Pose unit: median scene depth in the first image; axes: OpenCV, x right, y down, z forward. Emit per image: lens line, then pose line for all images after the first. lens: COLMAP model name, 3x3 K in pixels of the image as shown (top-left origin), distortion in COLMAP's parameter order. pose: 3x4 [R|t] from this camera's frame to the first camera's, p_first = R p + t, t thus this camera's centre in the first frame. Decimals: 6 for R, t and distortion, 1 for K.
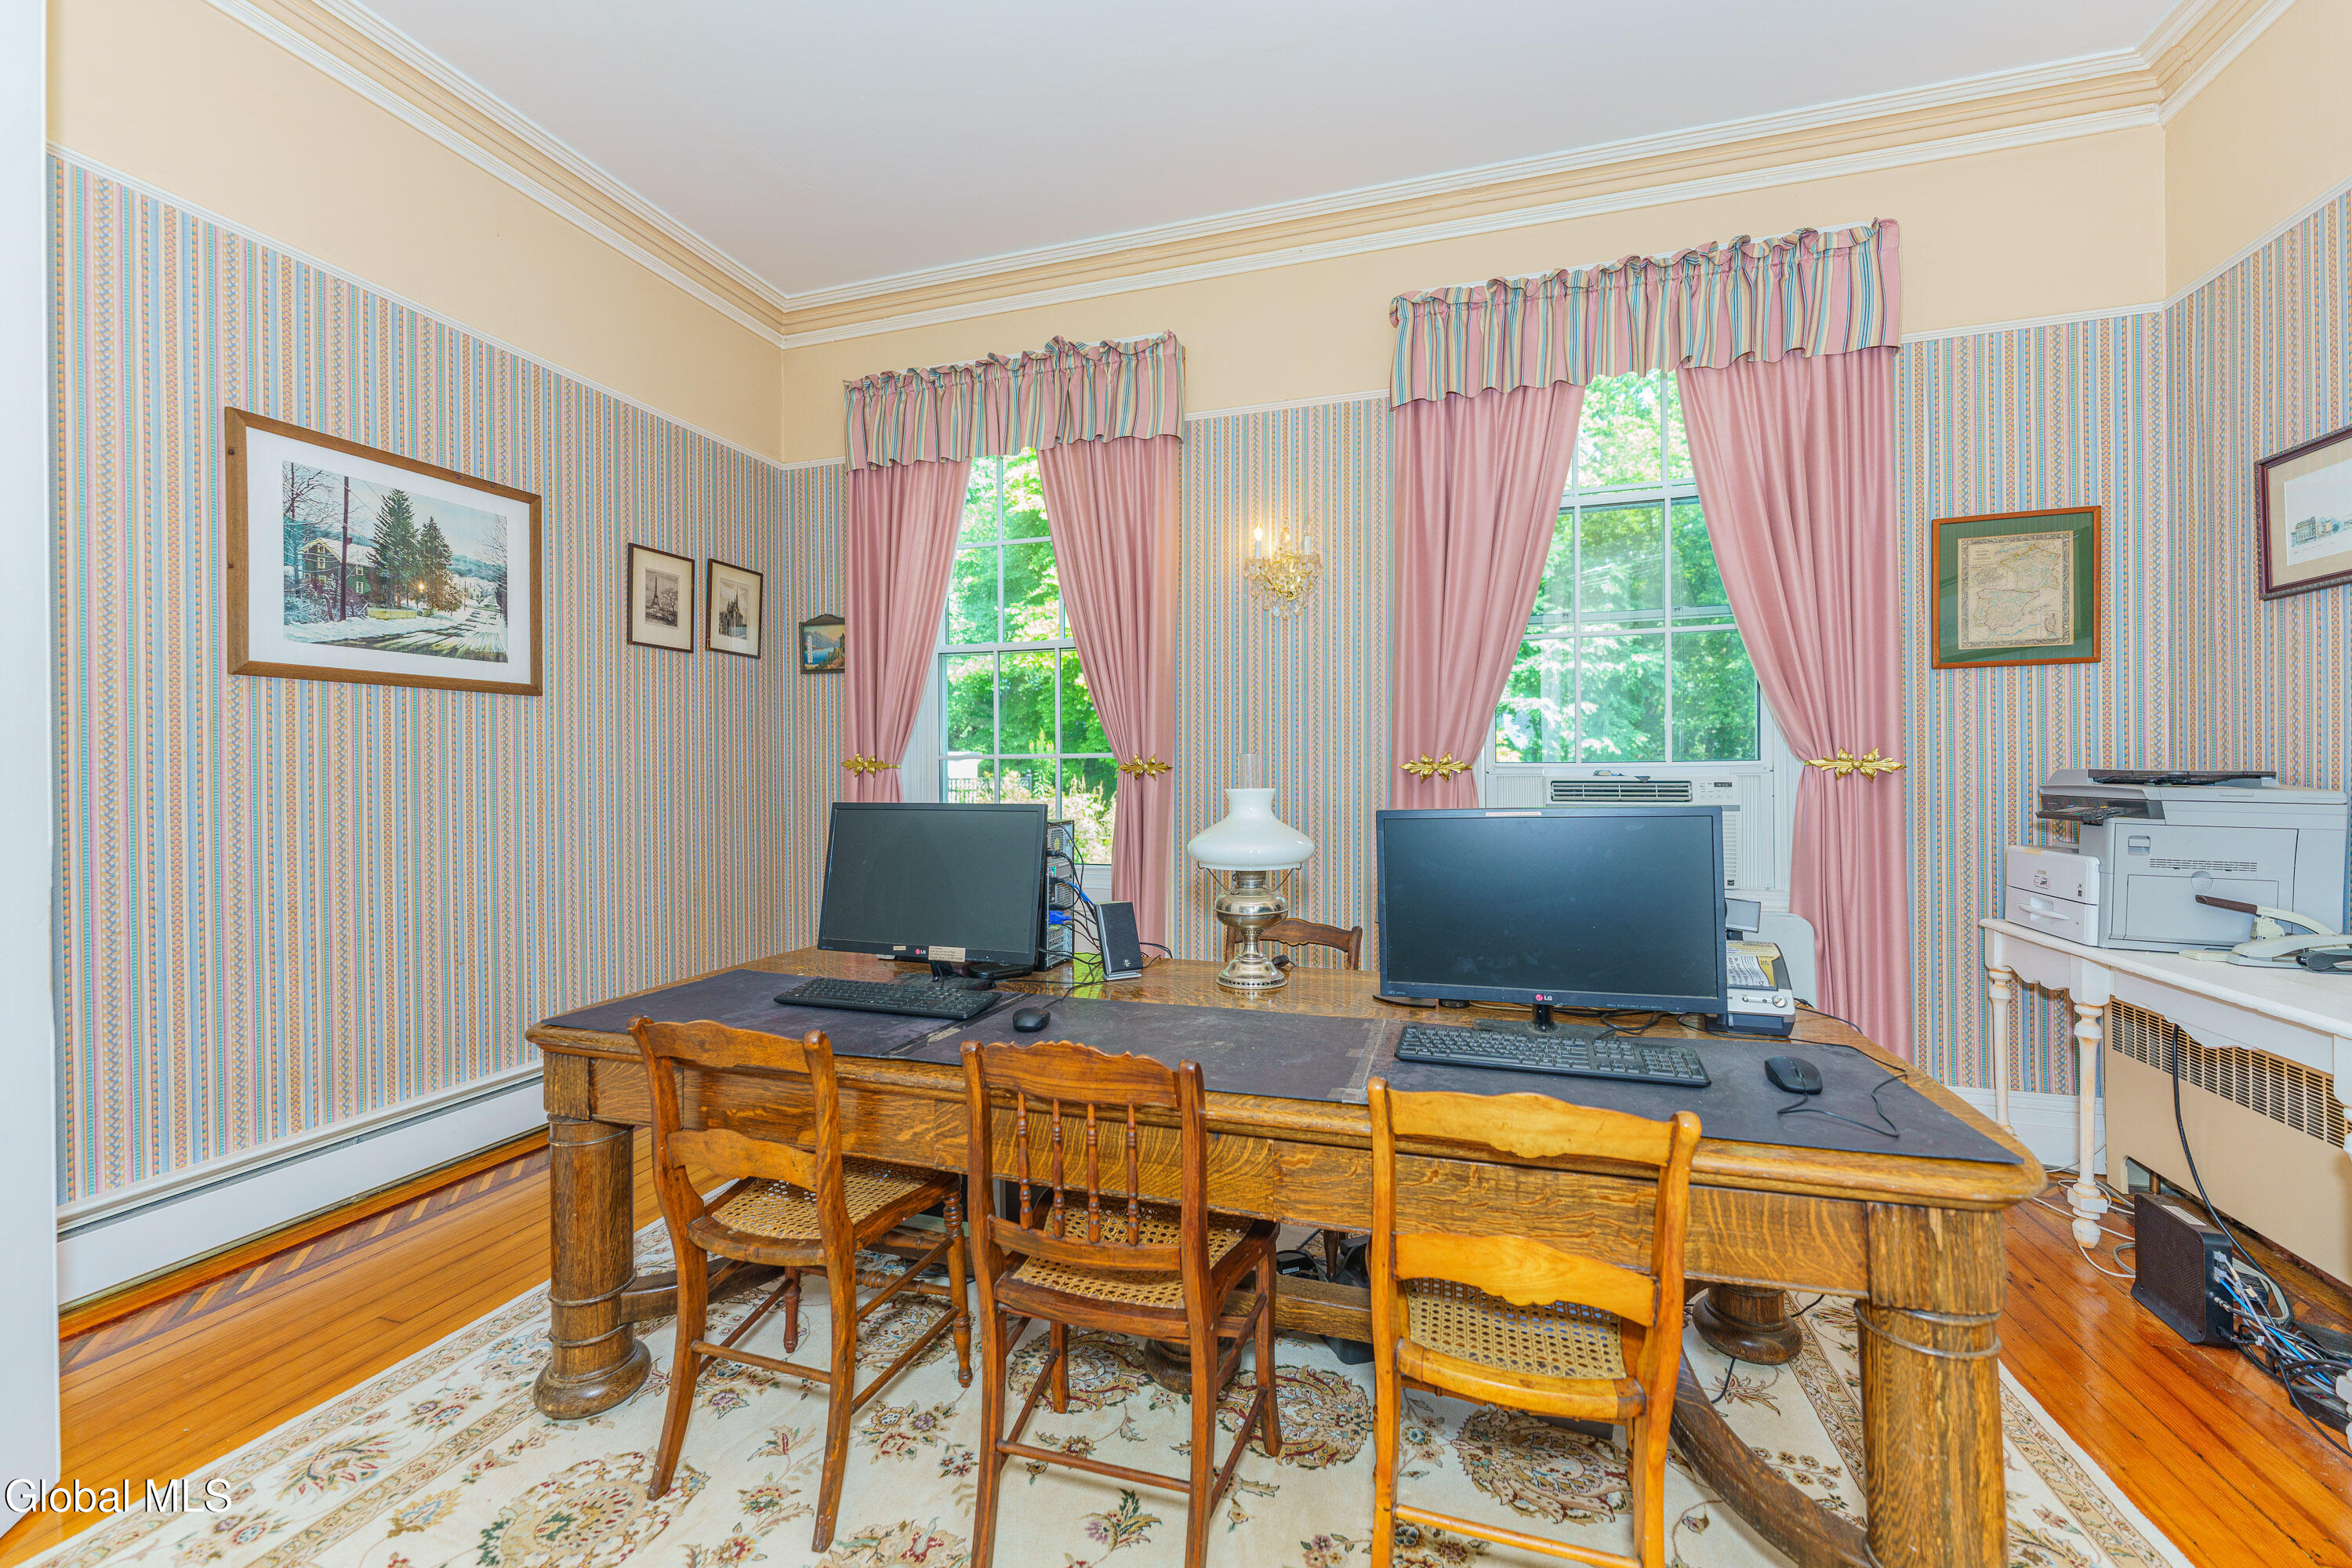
lens RADIAL K [[943.5, 0, 1173.7], [0, 943.5, 775.3], [0, 0, 1]] dist [0.017479, -0.000467]
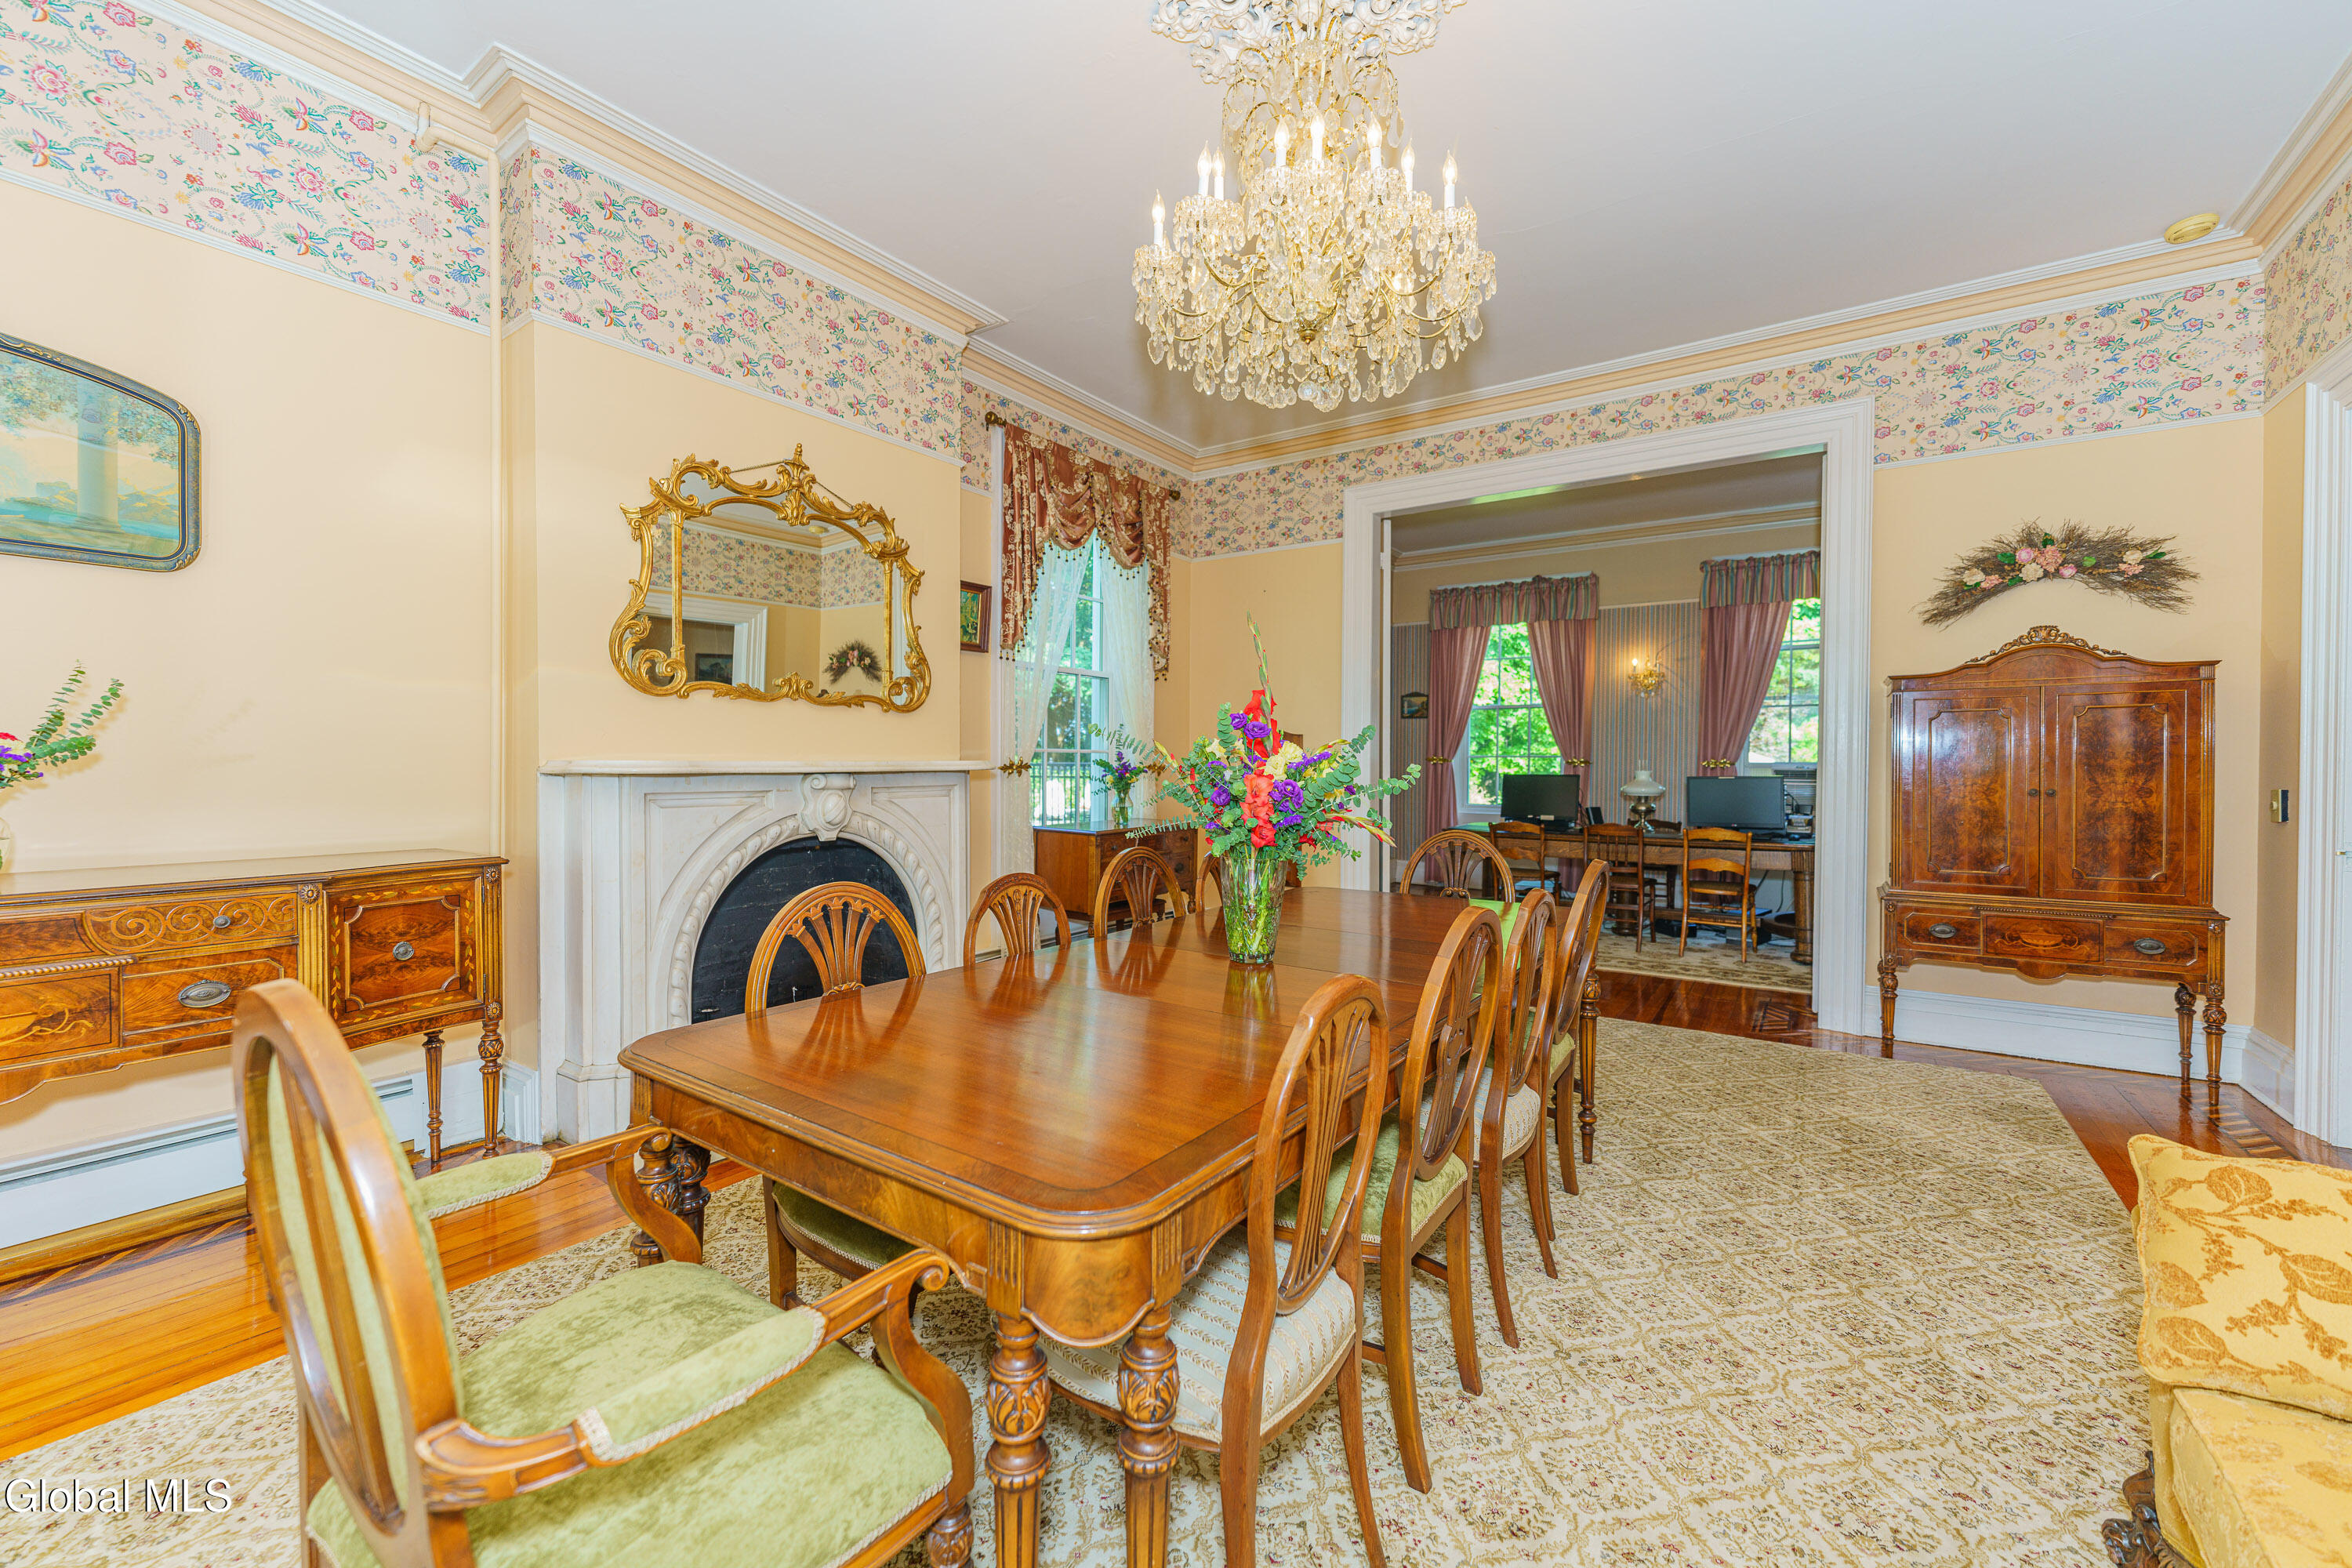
lens RADIAL K [[943.5, 0, 1173.7], [0, 943.5, 775.3], [0, 0, 1]] dist [0.017479, -0.000467]
pose [[0.958281, 0.014013, -0.285485, -0.318998], [-0.008990, 0.999781, 0.018897, -0.009470], [0.285687, -0.015542, 0.958197, -1.523485]]
